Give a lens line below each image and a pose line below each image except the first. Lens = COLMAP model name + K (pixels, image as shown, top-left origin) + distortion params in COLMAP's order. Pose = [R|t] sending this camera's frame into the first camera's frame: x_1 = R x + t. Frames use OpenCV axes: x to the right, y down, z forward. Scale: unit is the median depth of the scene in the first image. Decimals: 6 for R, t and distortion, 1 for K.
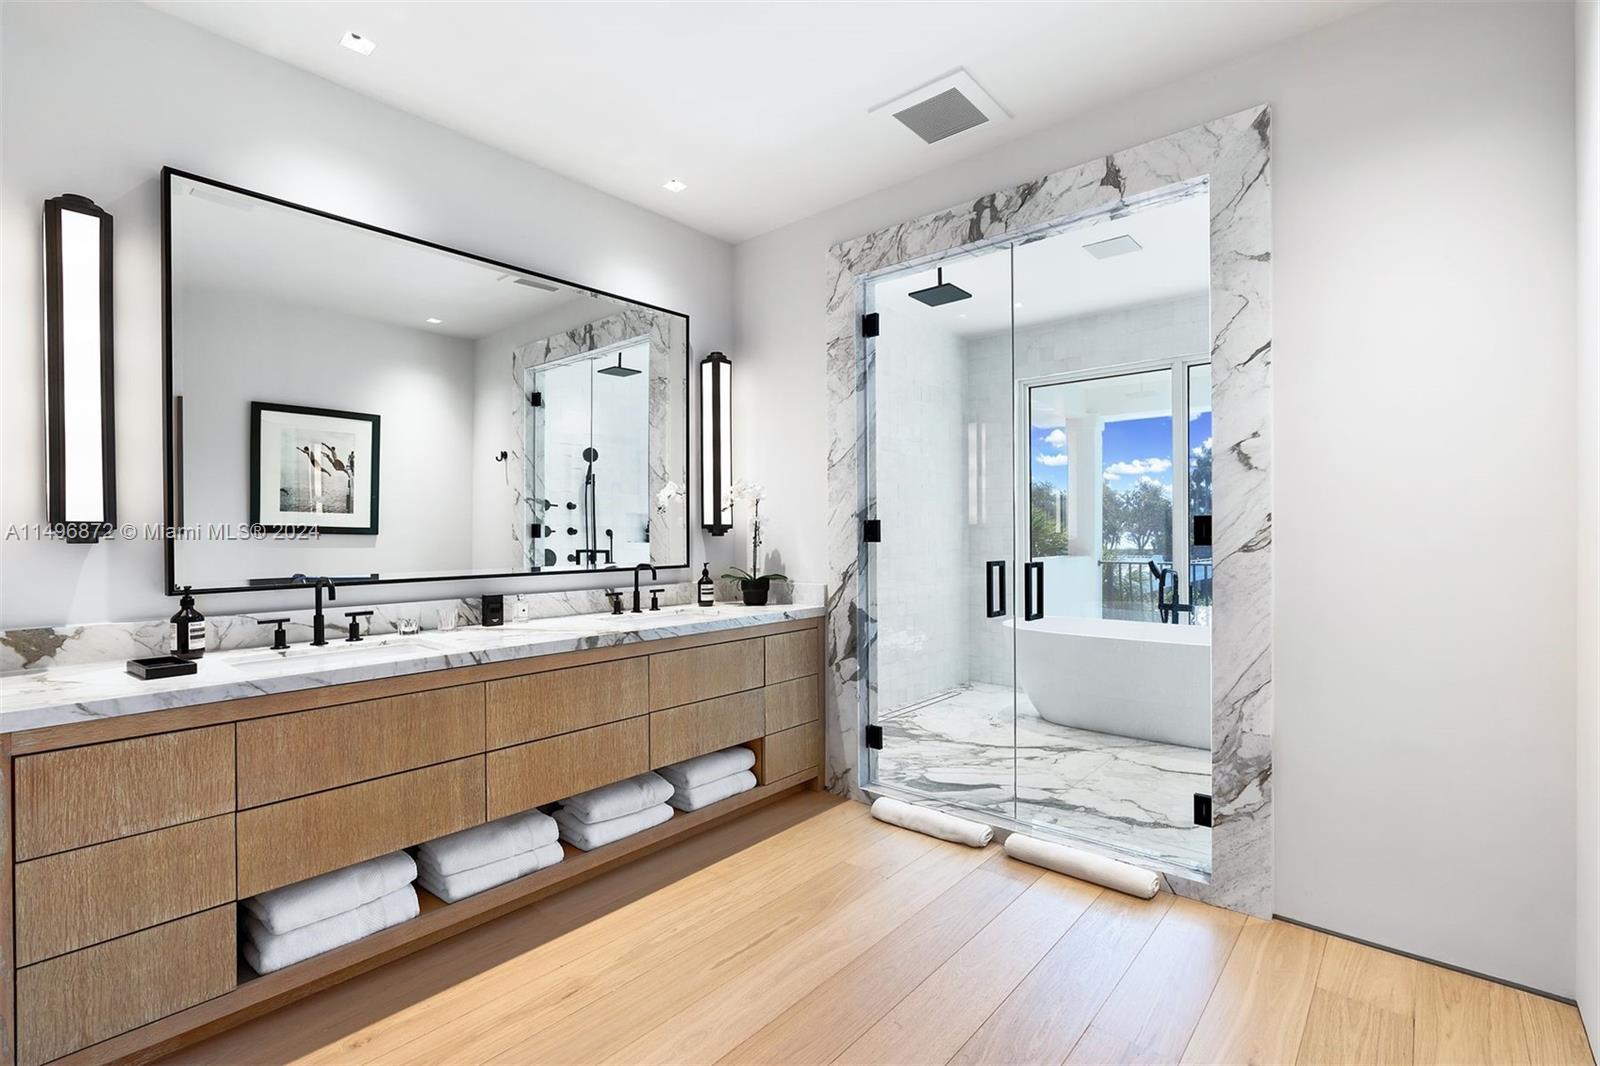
lens RADIAL K [[729.5, 0, 800.0], [0, 729.5, 533.0], [0, 0, 1]] dist [-0.001748, -0.000196]
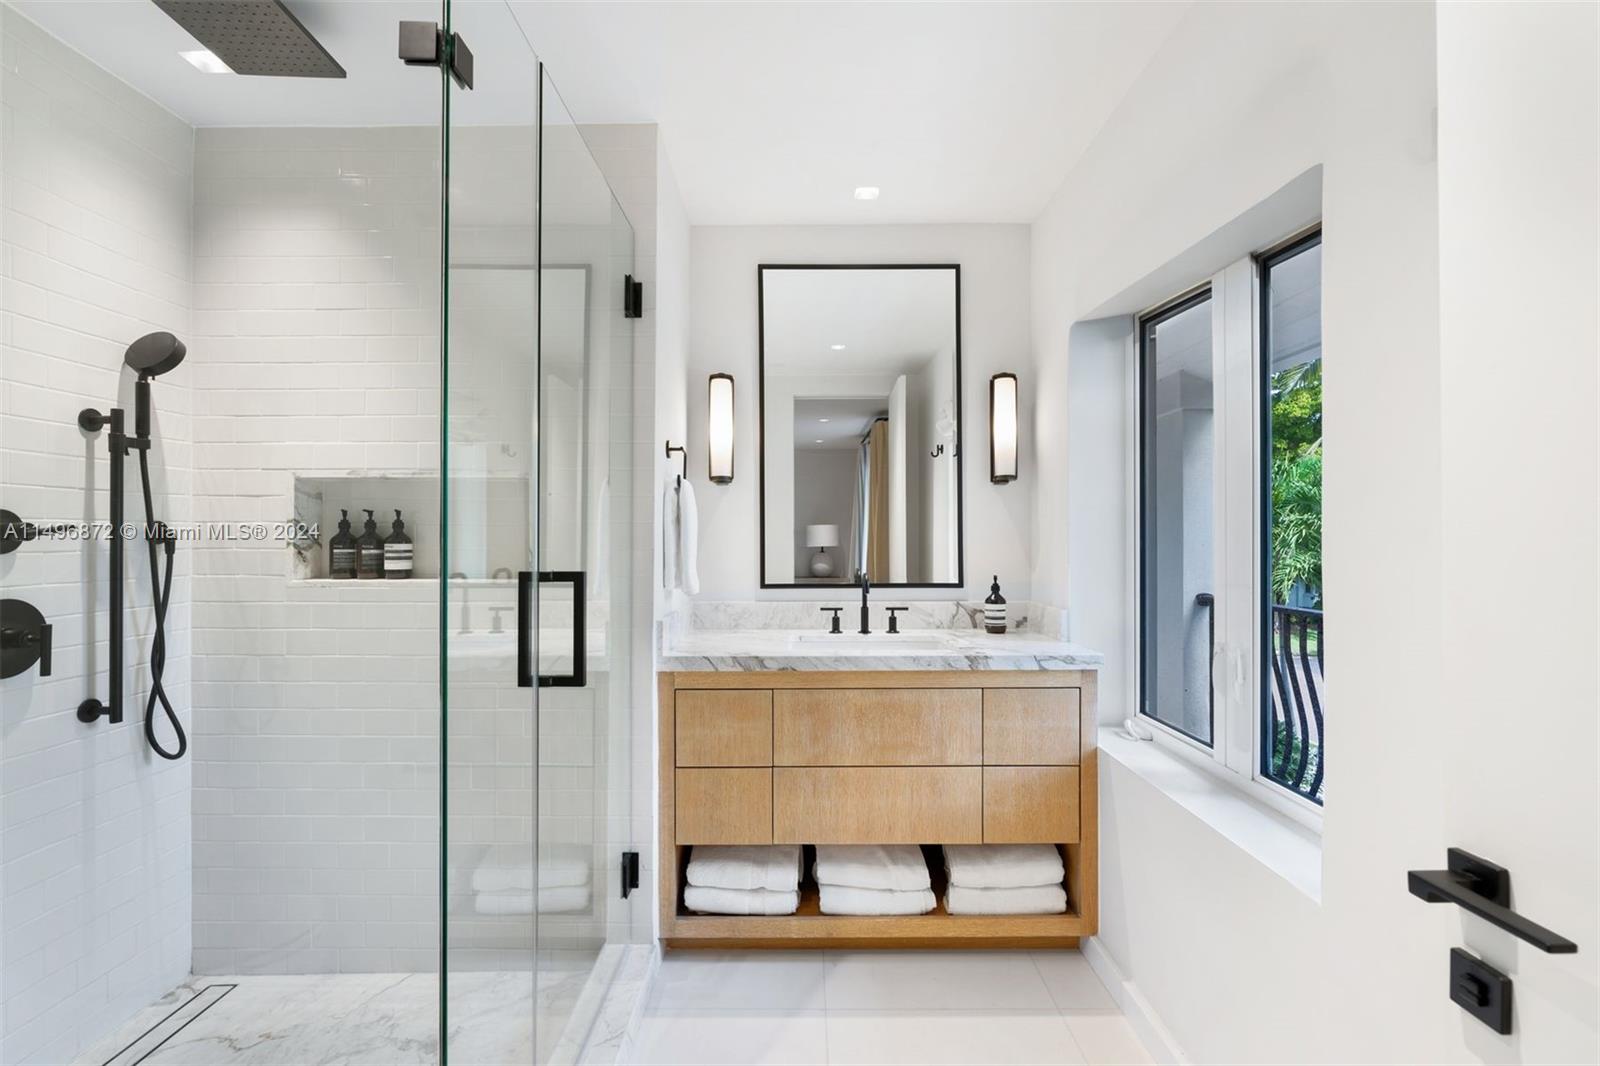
lens RADIAL K [[762.8, 0, 800.0], [0, 762.8, 533.0], [0, 0, 1]] dist [-0.000339, -0.000075]
pose [[0.660827, 0.002930, -0.750532, 0.256196], [-0.002286, 0.999996, 0.001891, -0.001107], [0.750534, 0.000466, 0.660831, 0.296148]]
